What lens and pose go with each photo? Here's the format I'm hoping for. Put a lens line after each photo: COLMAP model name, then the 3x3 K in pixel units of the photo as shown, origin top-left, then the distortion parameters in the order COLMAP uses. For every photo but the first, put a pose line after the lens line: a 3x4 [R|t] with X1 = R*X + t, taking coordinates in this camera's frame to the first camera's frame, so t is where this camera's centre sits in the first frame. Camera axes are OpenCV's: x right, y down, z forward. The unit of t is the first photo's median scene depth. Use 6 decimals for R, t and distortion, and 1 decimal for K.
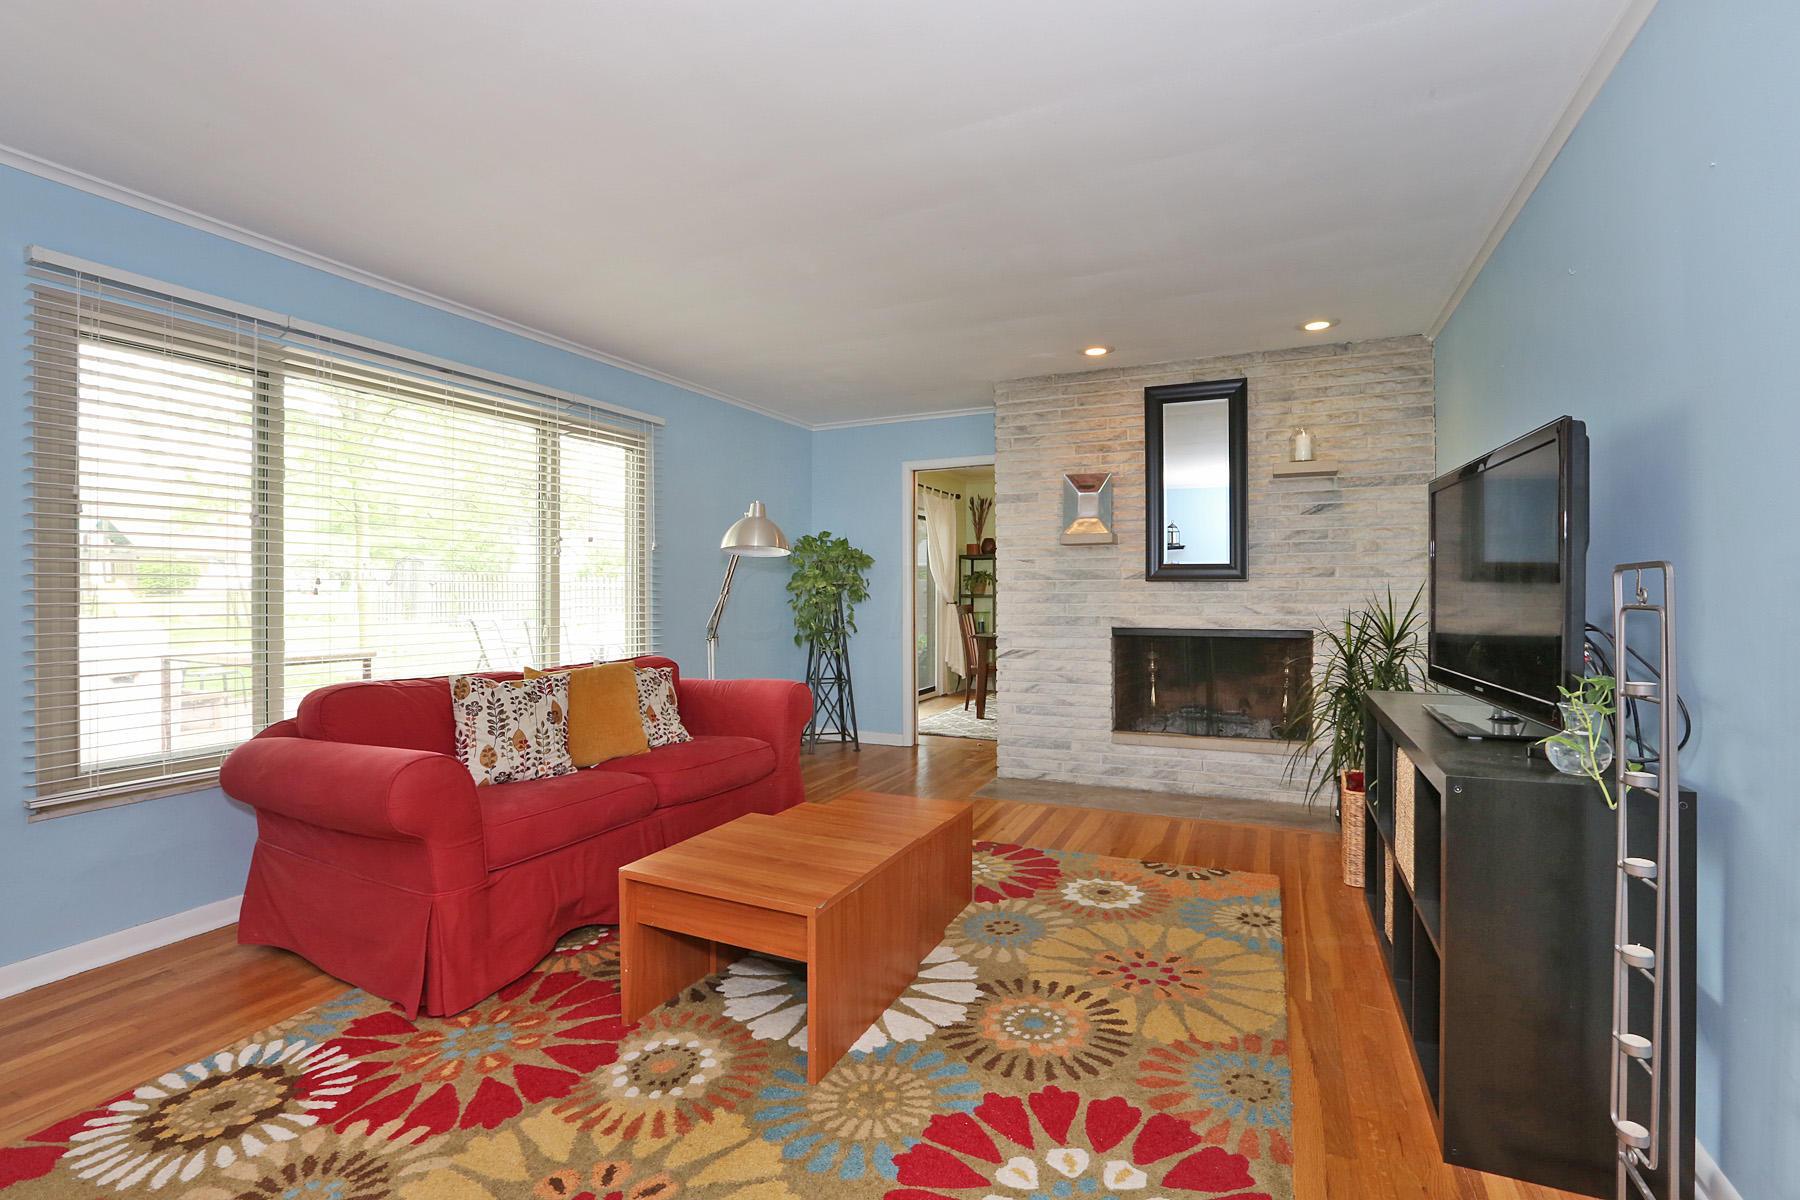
lens RADIAL K [[811.0, 0, 895.6], [0, 811.0, 590.1], [0, 0, 1]] dist [-0.055182, 0.017975]
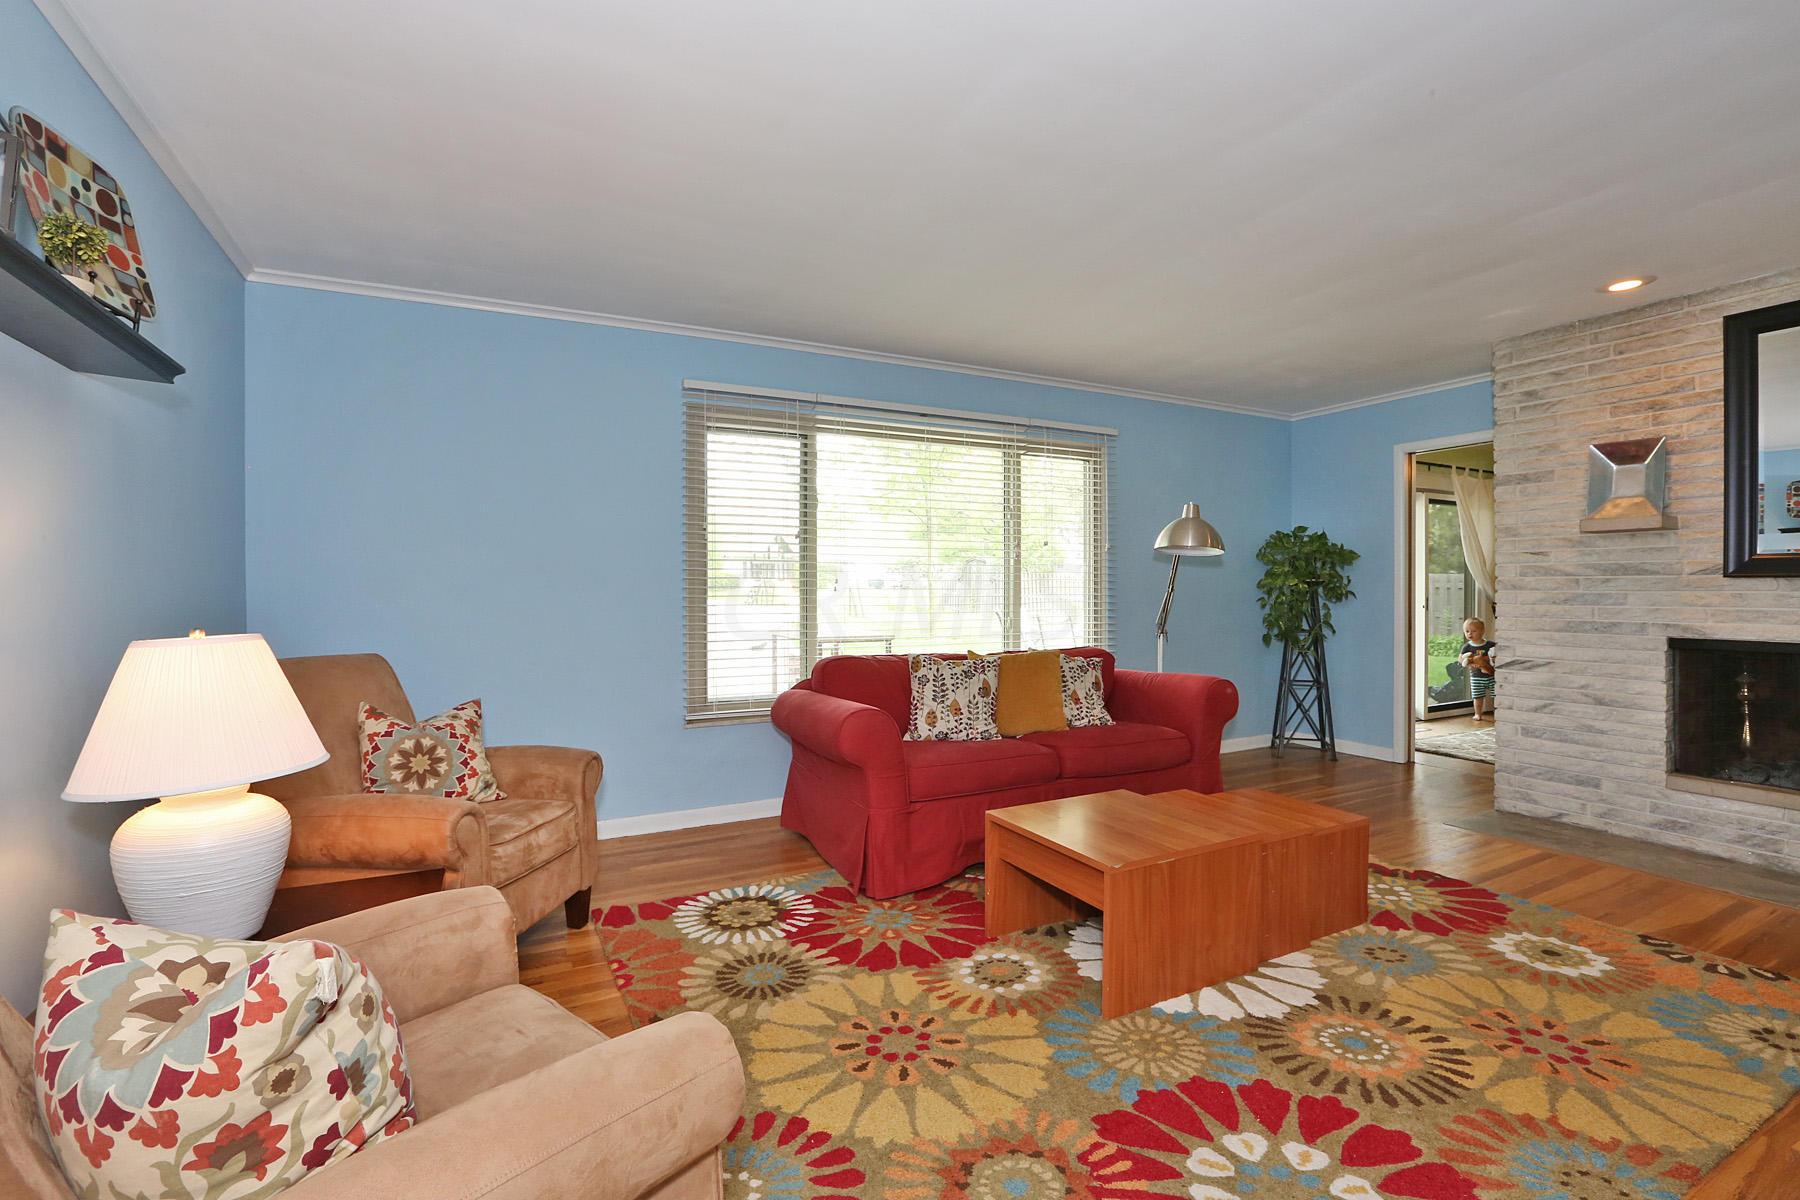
lens RADIAL K [[811.0, 0, 895.6], [0, 811.0, 590.1], [0, 0, 1]] dist [-0.055182, 0.017975]
pose [[0.788570, 0.004073, -0.614932, 0.275696], [-0.000242, 0.999980, 0.006312, -0.006866], [0.614945, -0.004829, 0.788555, -0.073439]]
